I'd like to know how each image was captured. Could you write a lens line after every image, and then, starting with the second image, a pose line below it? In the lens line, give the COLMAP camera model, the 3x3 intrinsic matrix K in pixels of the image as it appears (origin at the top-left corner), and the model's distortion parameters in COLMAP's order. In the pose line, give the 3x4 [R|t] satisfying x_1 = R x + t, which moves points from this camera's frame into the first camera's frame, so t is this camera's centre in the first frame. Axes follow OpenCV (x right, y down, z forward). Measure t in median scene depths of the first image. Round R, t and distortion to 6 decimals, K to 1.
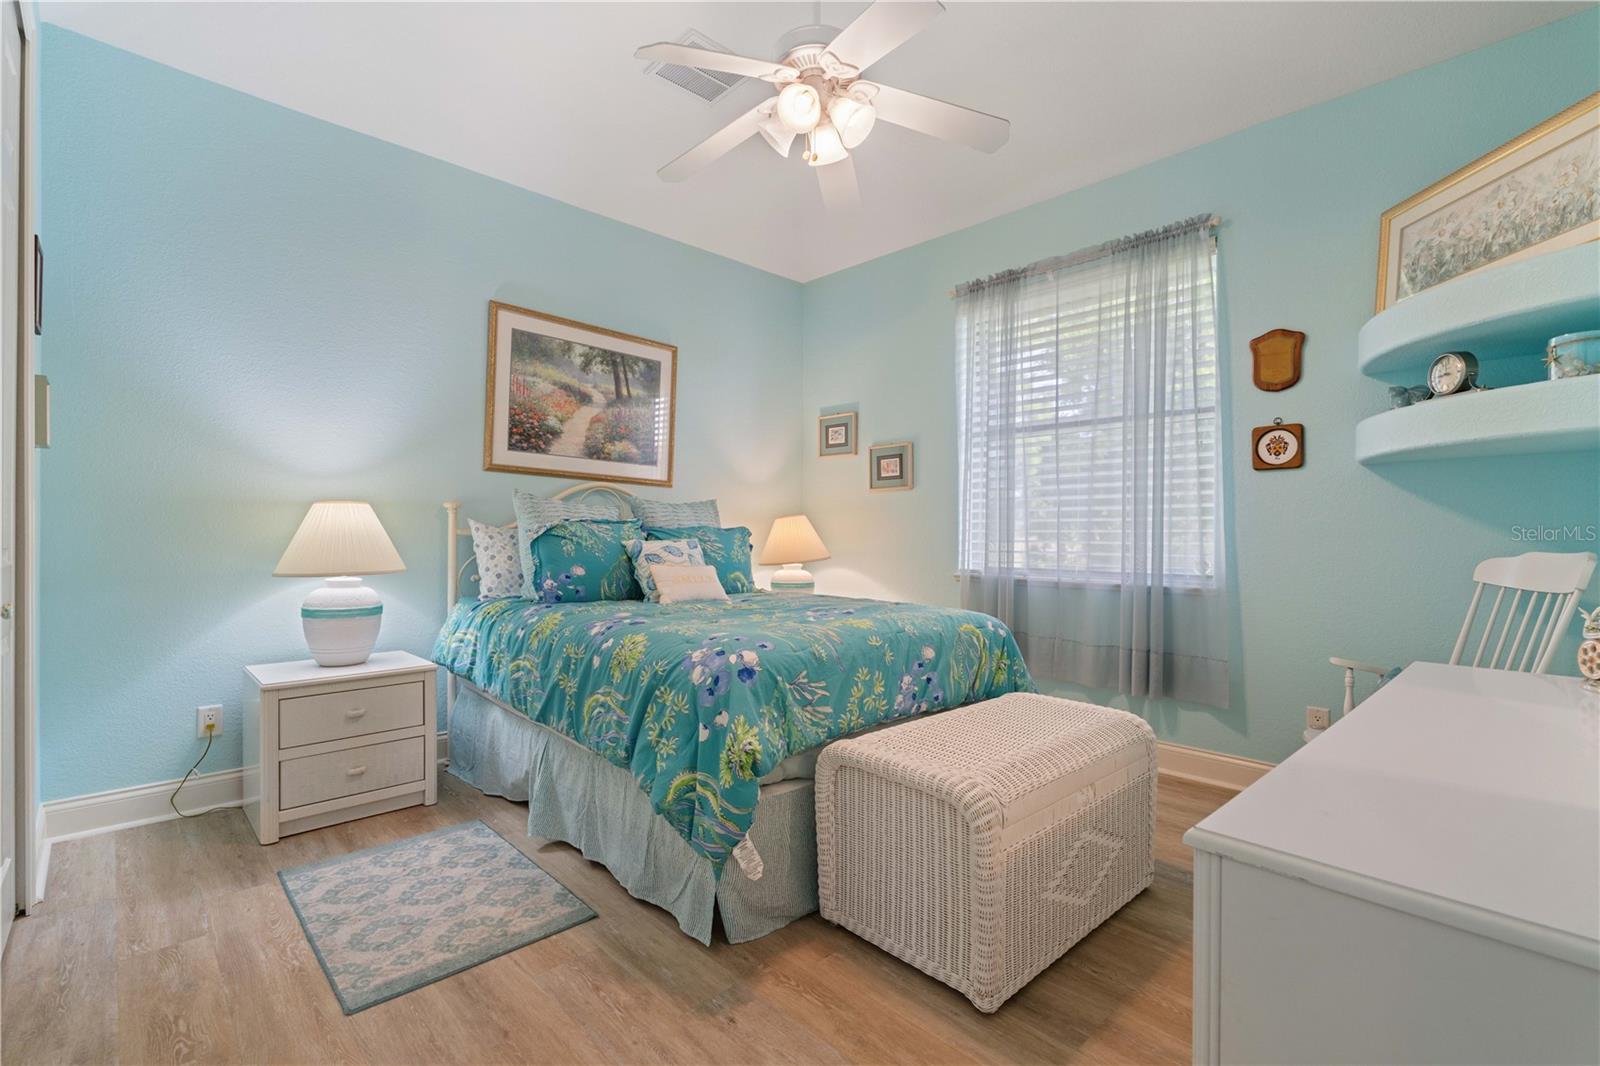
lens RADIAL K [[729.6, 0, 801.2], [0, 729.6, 539.5], [0, 0, 1]] dist [-0.005643, 0.001677]
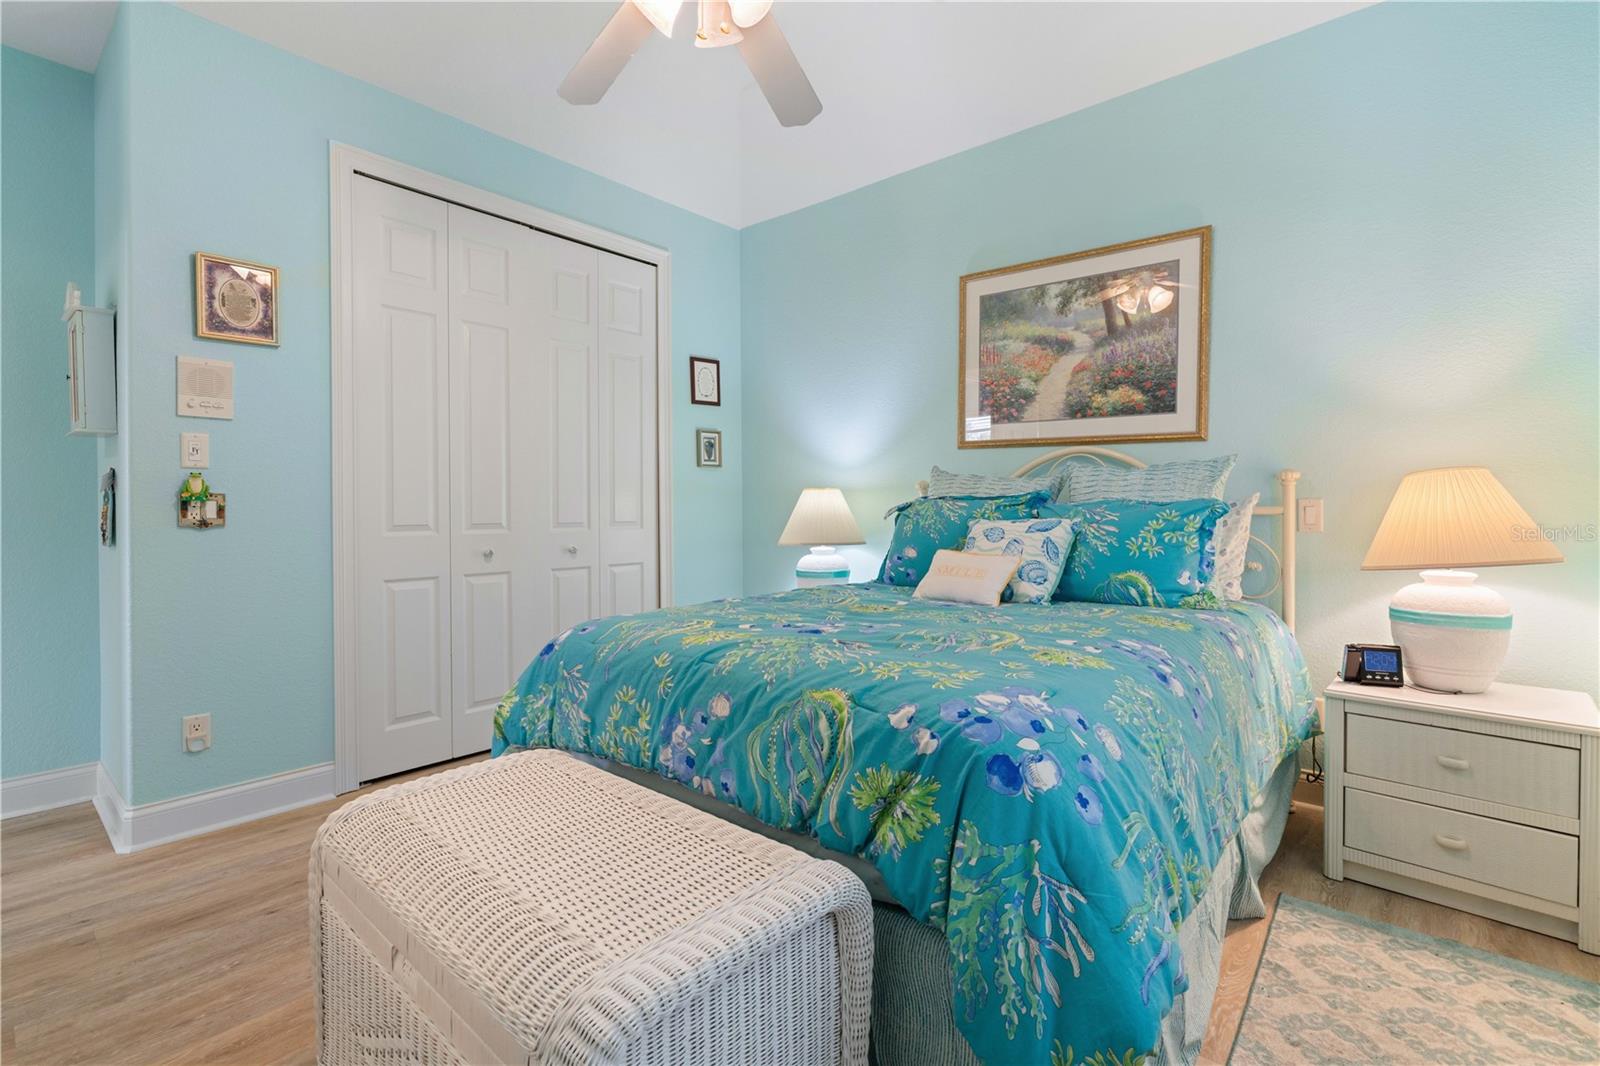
lens RADIAL K [[729.6, 0, 801.2], [0, 729.6, 519.4], [0, 0, 1]] dist [-0.005643, 0.001677]
pose [[0.094106, 0.005494, -0.995547, 0.506408], [-0.003107, 0.999982, 0.005225, -0.002800], [0.995557, 0.002602, 0.094121, 0.649124]]
